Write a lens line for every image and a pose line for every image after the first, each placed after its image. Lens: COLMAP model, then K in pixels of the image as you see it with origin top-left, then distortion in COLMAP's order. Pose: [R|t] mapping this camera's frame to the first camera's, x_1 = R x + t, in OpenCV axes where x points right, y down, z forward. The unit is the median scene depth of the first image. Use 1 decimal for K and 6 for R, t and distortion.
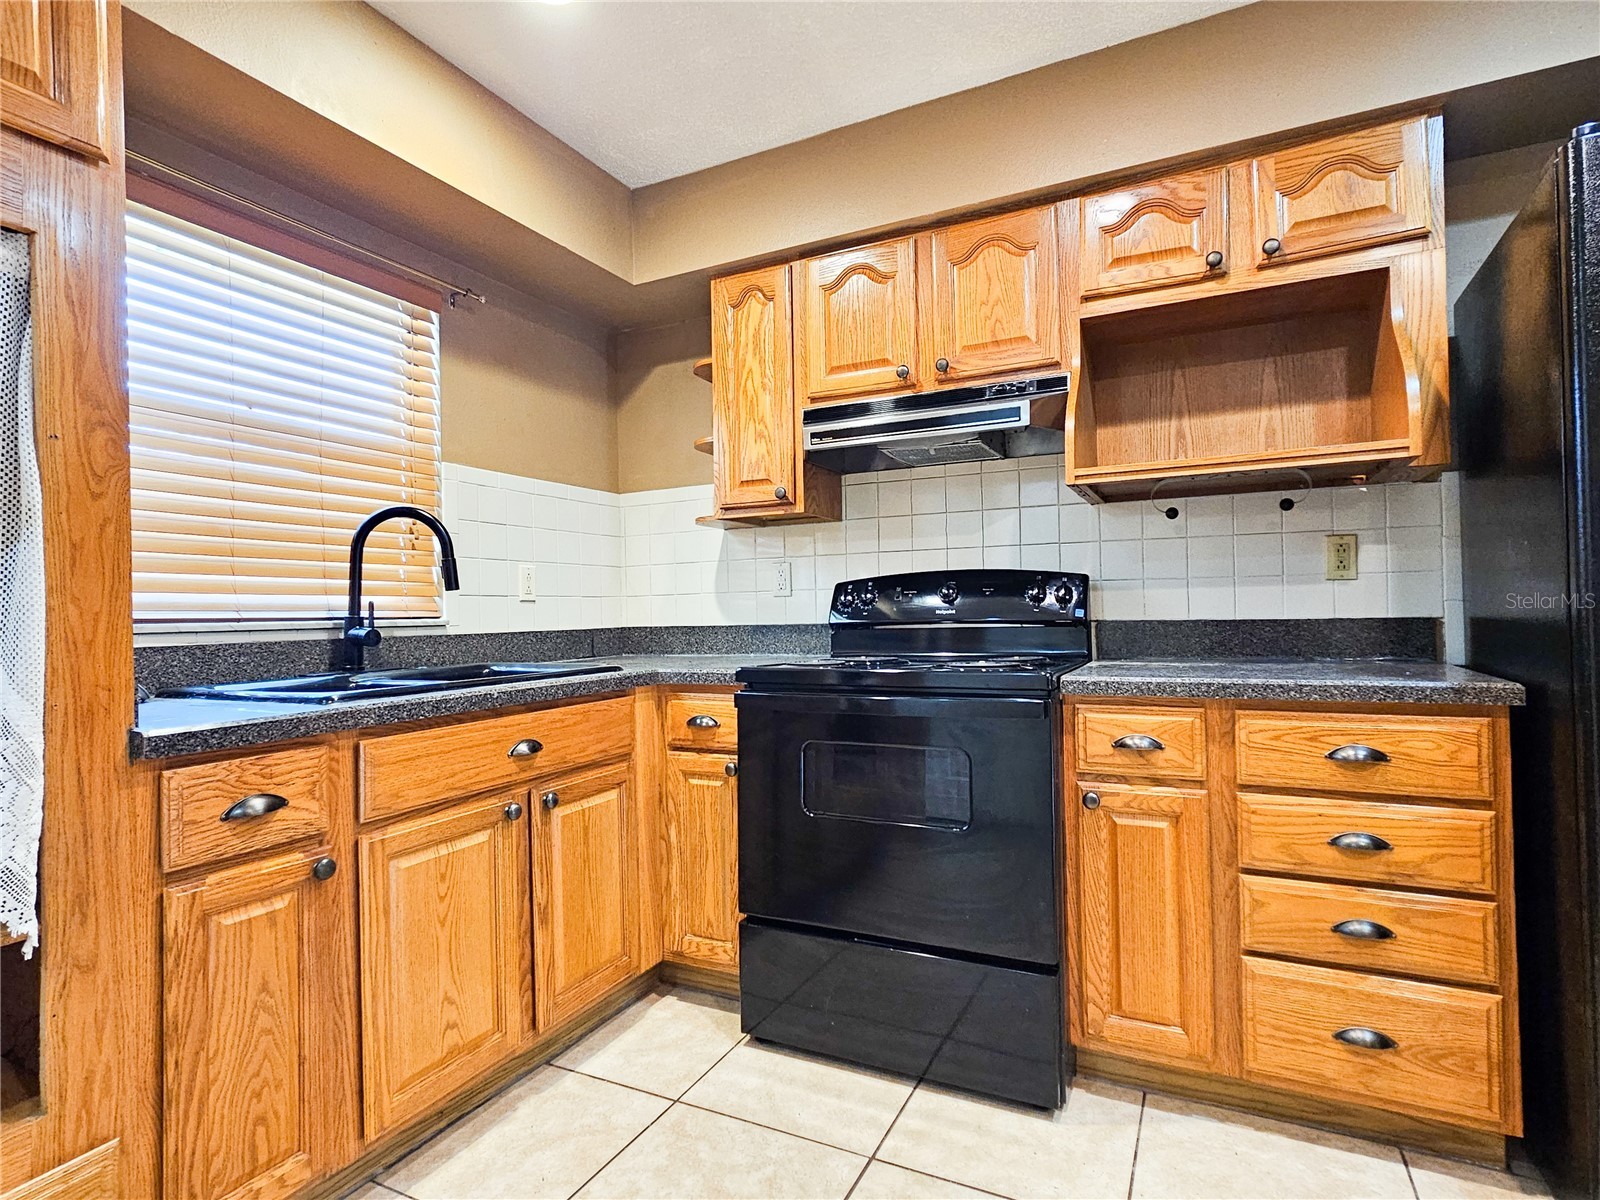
lens RADIAL K [[830.8, 0, 801.3], [0, 830.8, 603.8], [0, 0, 1]] dist [-0.004175, 0.003072]
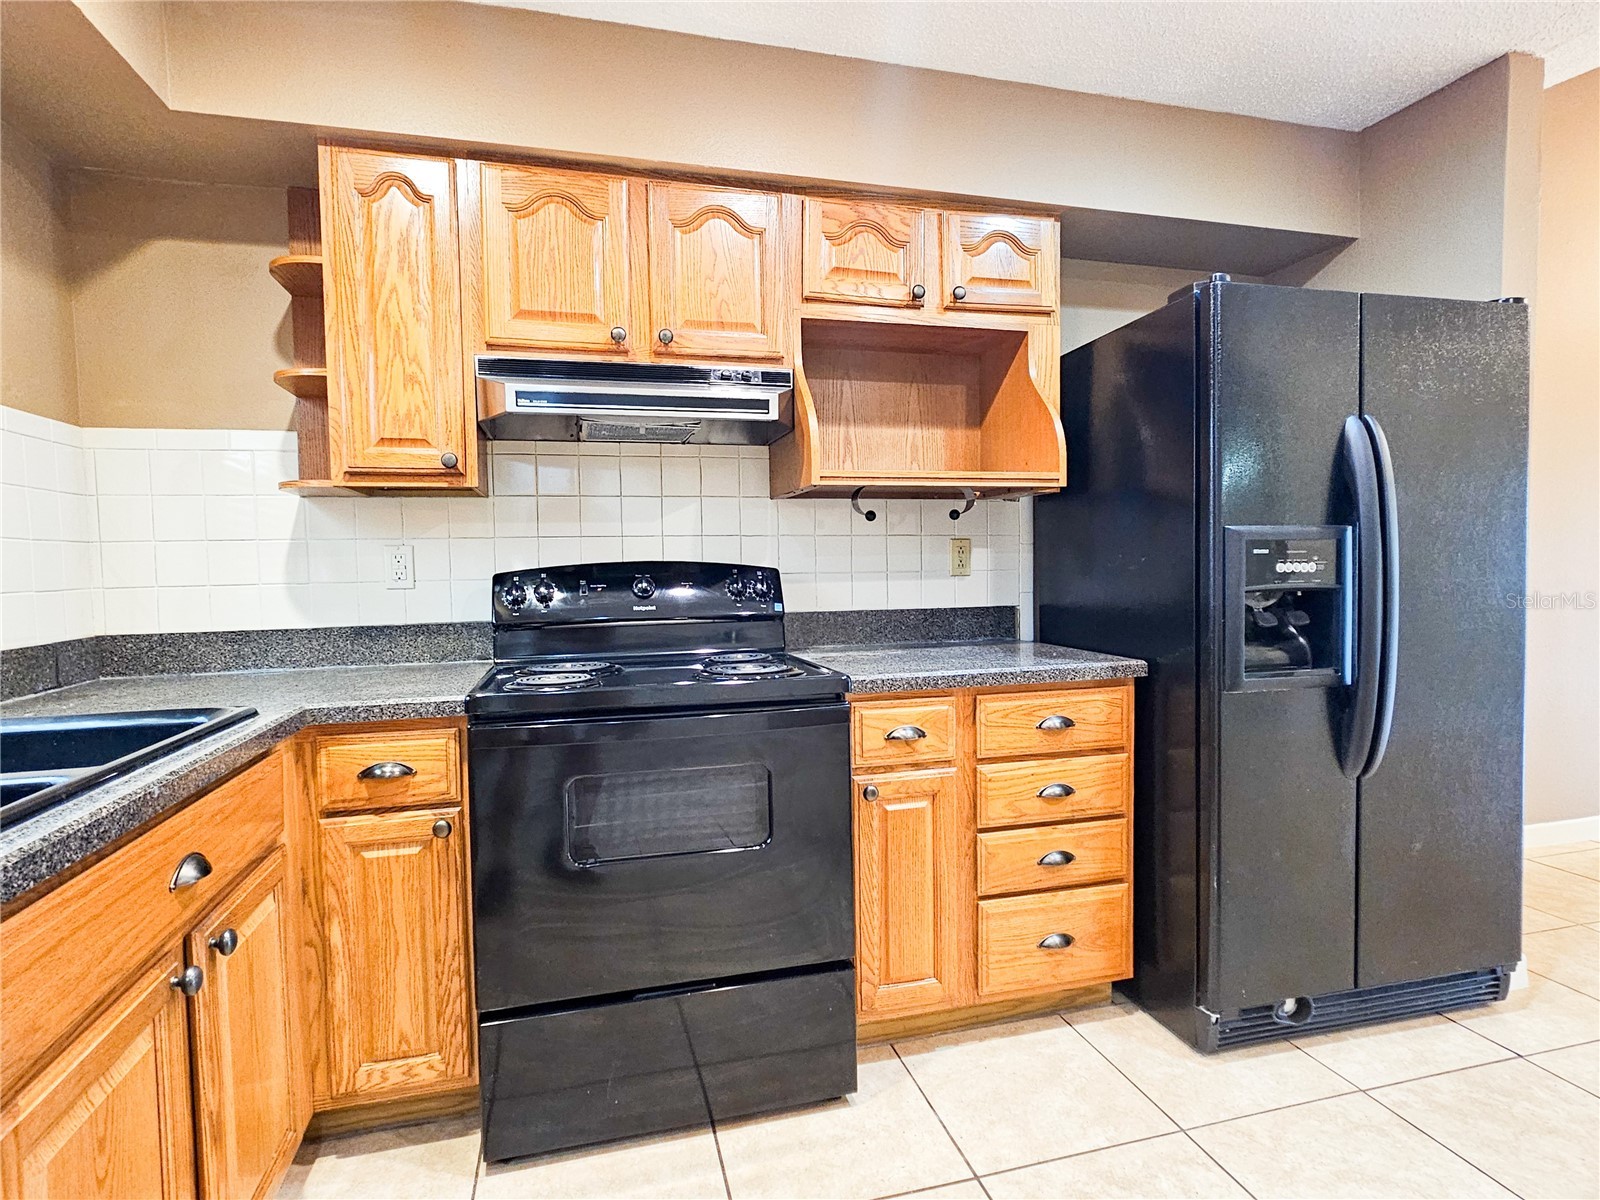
lens RADIAL K [[830.8, 0, 797.3], [0, 830.8, 602.9], [0, 0, 1]] dist [-0.004175, 0.003072]
pose [[0.752302, -0.025043, 0.658342, -0.342671], [-0.004266, 0.999071, 0.042879, -0.040780], [-0.658804, -0.035066, 0.751497, 0.234229]]
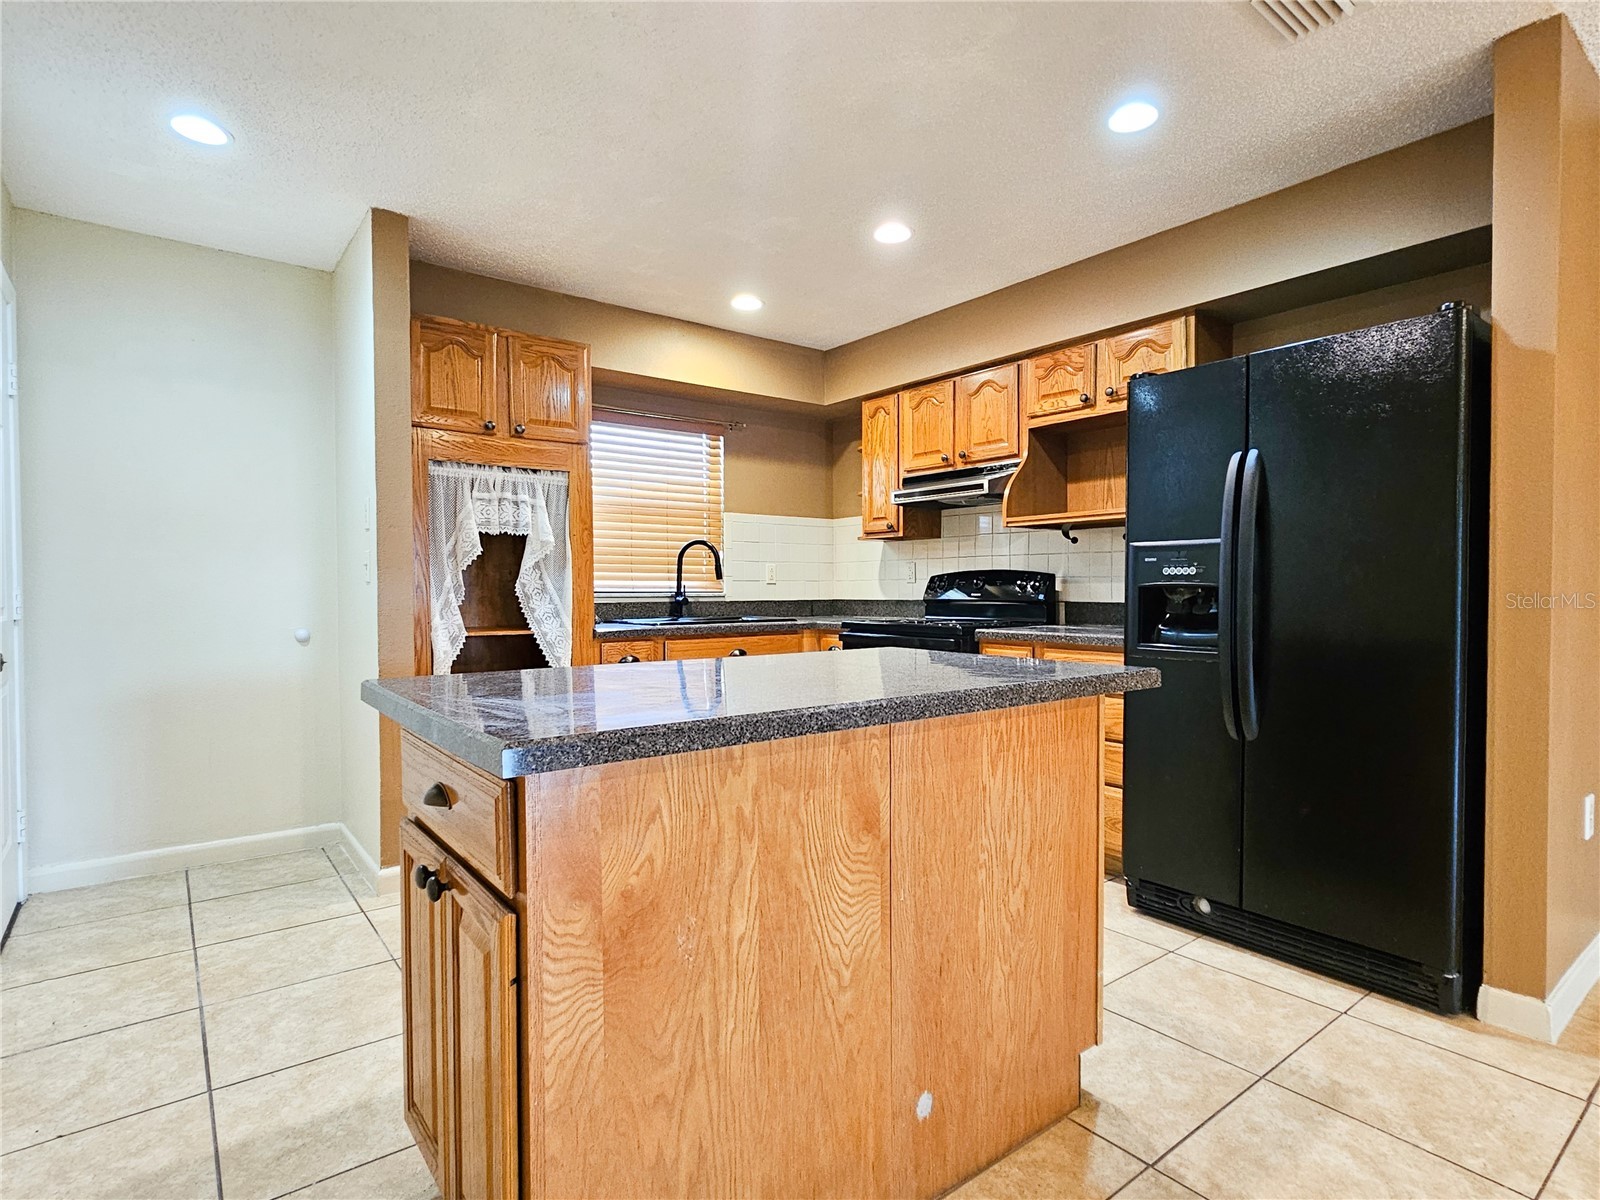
lens RADIAL K [[830.8, 0, 798.5], [0, 830.8, 607.6], [0, 0, 1]] dist [-0.004175, 0.003072]
pose [[0.897996, 0.027703, -0.439130, 0.681984], [-0.011249, 0.999135, 0.040030, -0.031765], [0.439859, -0.031007, 0.897531, -0.794260]]
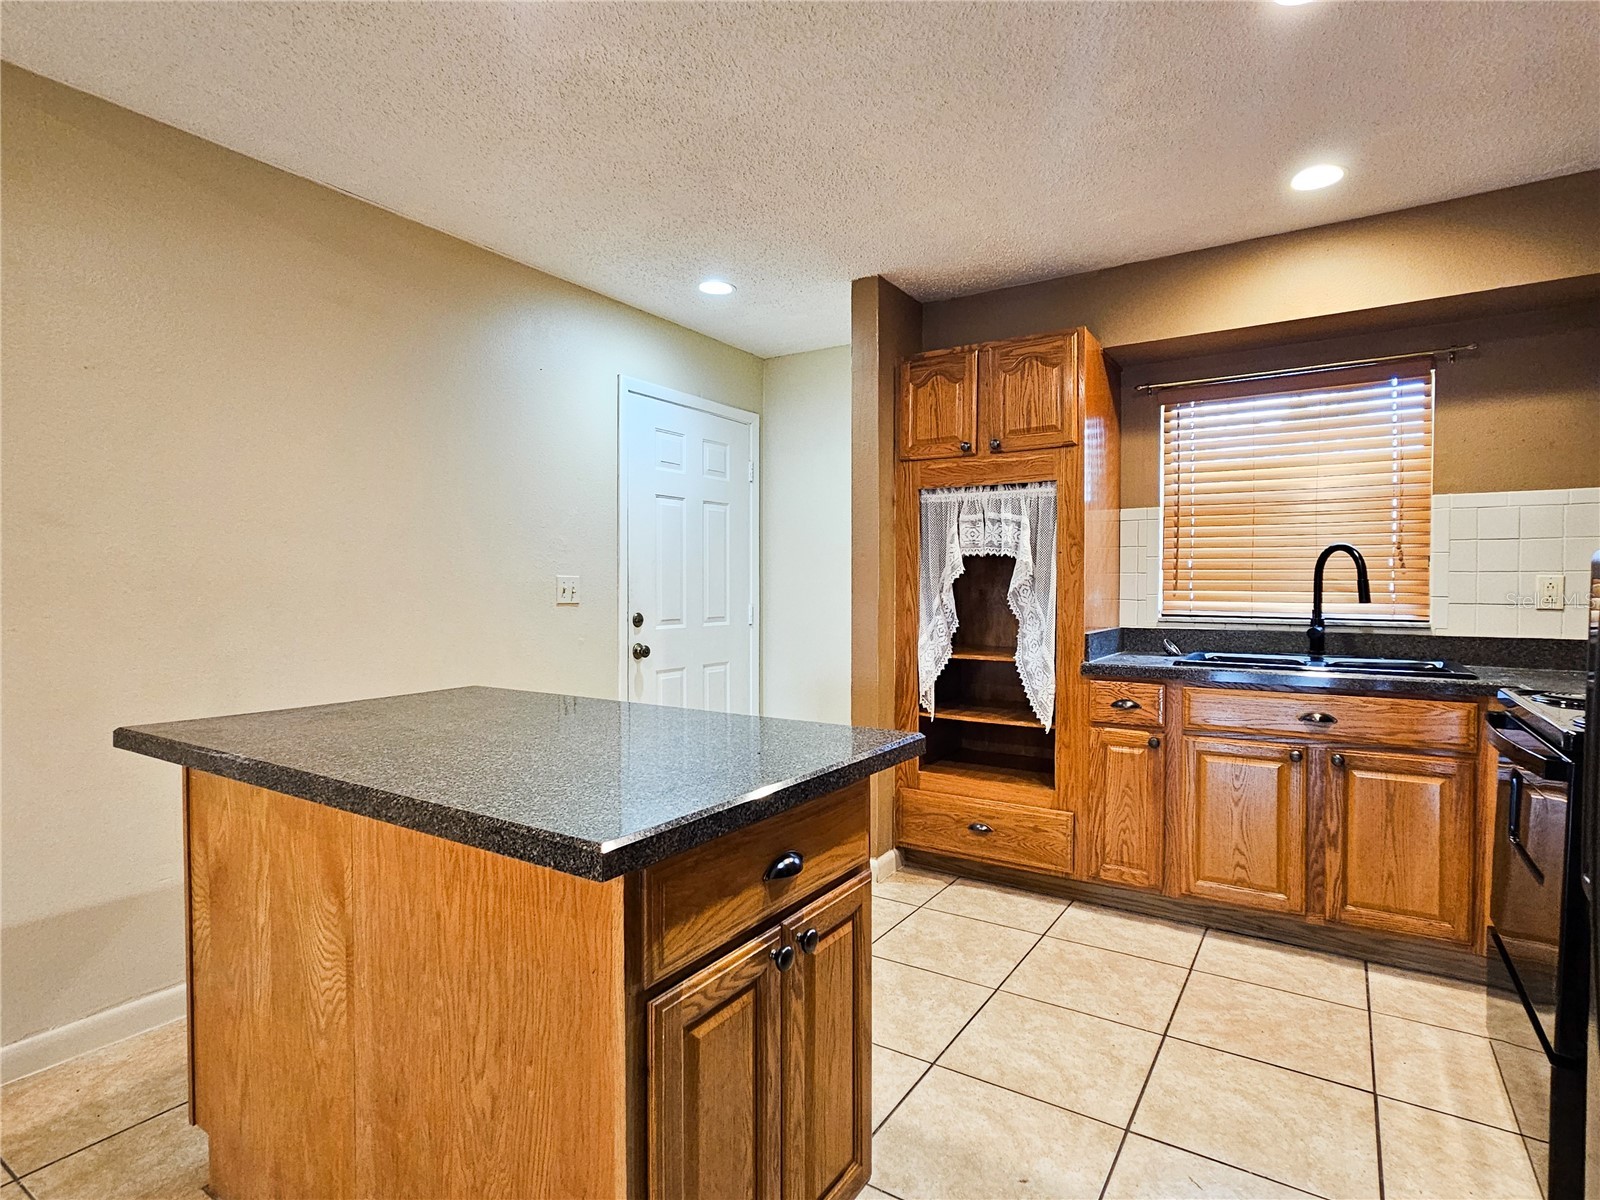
lens RADIAL K [[830.8, 0, 800.8], [0, 830.8, 603.1], [0, 0, 1]] dist [-0.004175, 0.003072]
pose [[-0.113577, 0.041366, -0.992668, 1.041472], [0.010543, 0.999127, 0.040429, -0.081234], [0.993473, -0.005873, -0.113914, 0.238616]]
